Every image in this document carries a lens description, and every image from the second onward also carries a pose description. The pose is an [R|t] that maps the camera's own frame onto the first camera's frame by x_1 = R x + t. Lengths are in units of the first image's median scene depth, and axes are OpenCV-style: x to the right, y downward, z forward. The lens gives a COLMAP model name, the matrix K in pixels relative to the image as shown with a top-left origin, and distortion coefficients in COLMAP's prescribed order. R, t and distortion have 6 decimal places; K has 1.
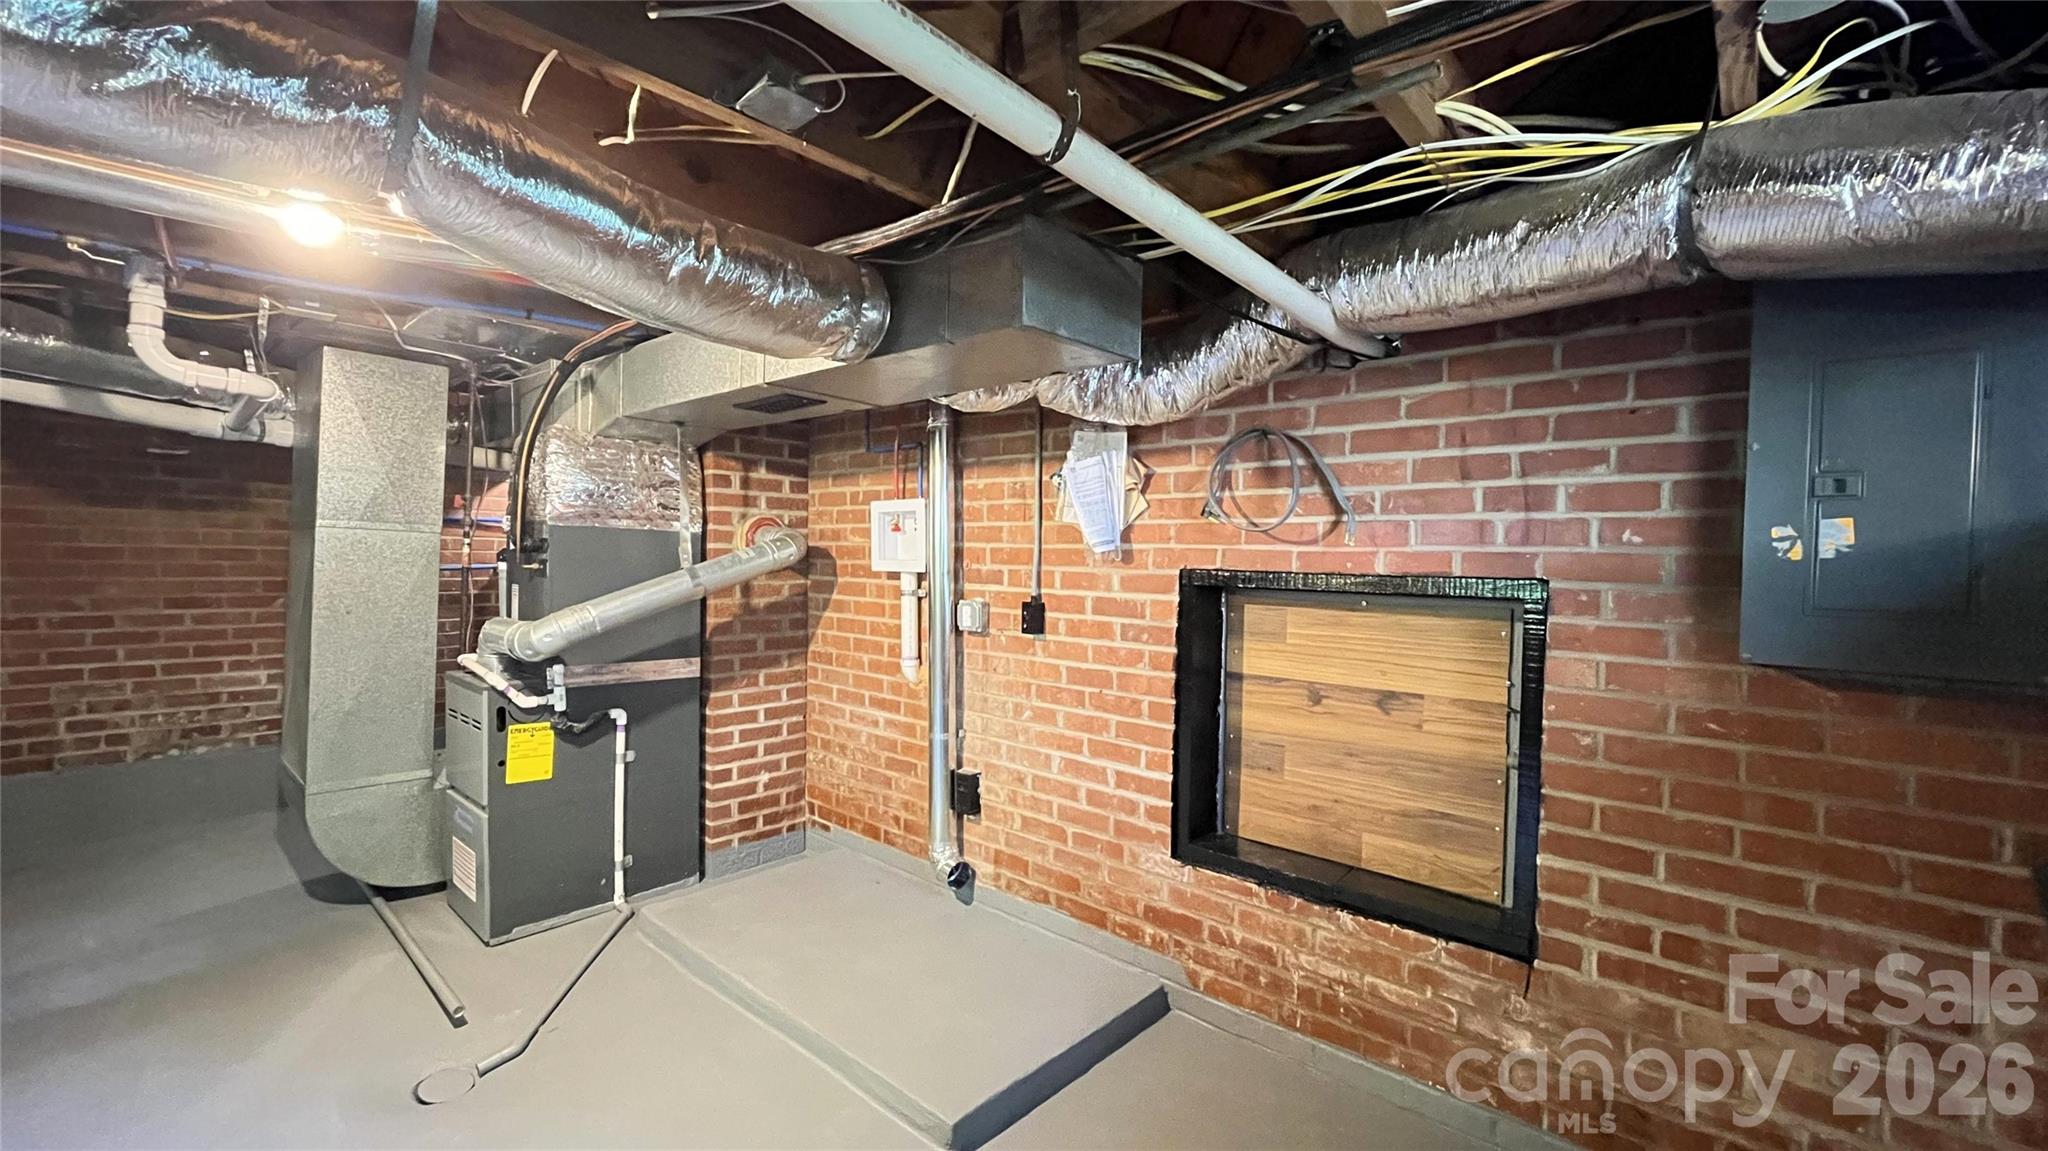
lens RADIAL K [[832.0, 0, 1024.0], [0, 832.0, 575.5], [0, 0, 1]] dist [0.000438, -0.000013]
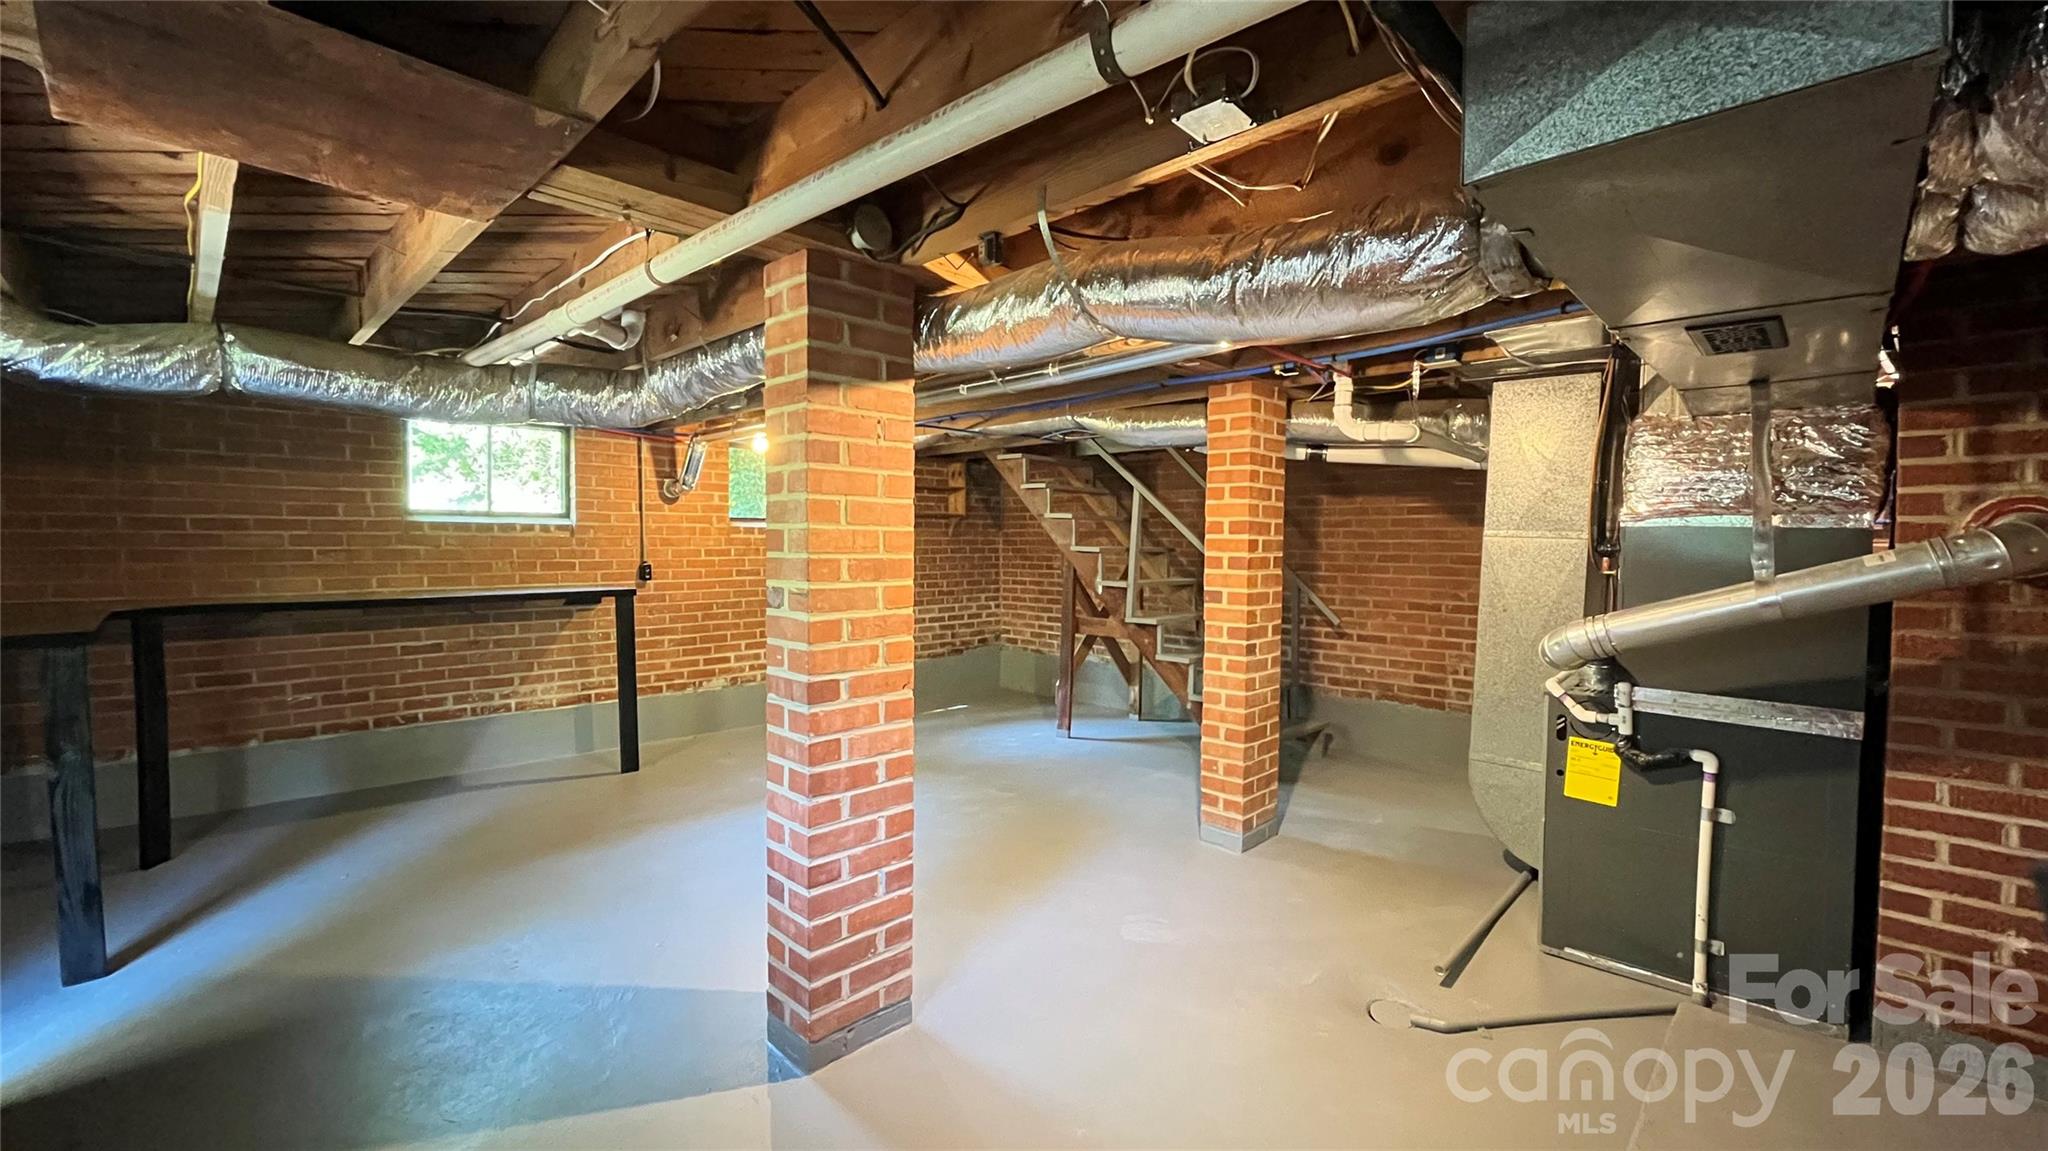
lens RADIAL K [[832.0, 0, 1024.0], [0, 832.0, 575.5], [0, 0, 1]] dist [0.000438, -0.000013]
pose [[-0.041587, 0.017713, -0.998978, 0.364455], [-0.034185, 0.999232, 0.019140, -0.002962], [0.998550, 0.034946, -0.040949, 0.394470]]
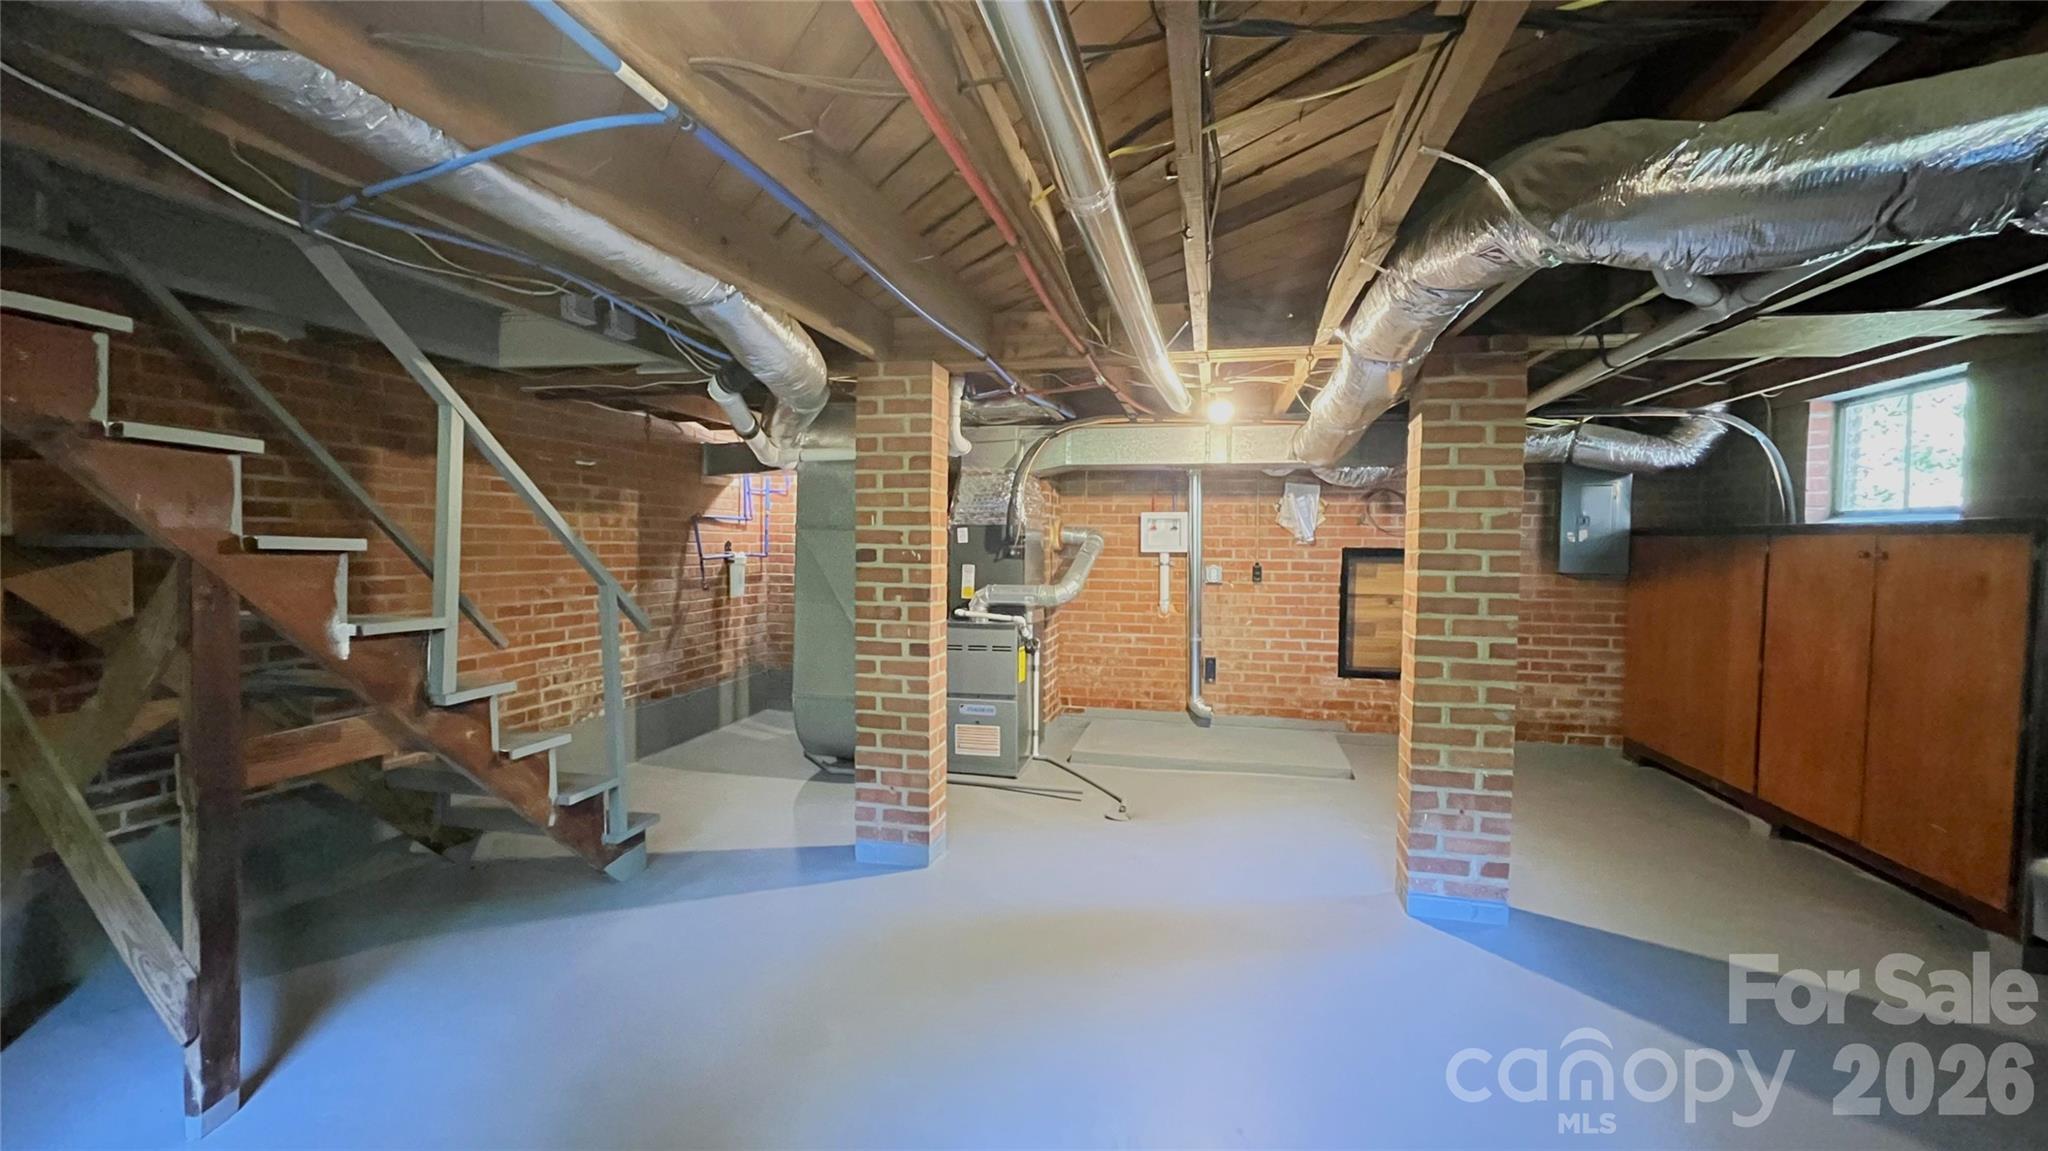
lens RADIAL K [[832.0, 0, 1024.0], [0, 832.0, 575.5], [0, 0, 1]] dist [0.000438, -0.000013]
pose [[0.871848, -0.031979, 0.488732, -1.387402], [0.020206, 0.999365, 0.029346, -0.013807], [-0.489360, -0.015710, 0.871940, -0.450384]]
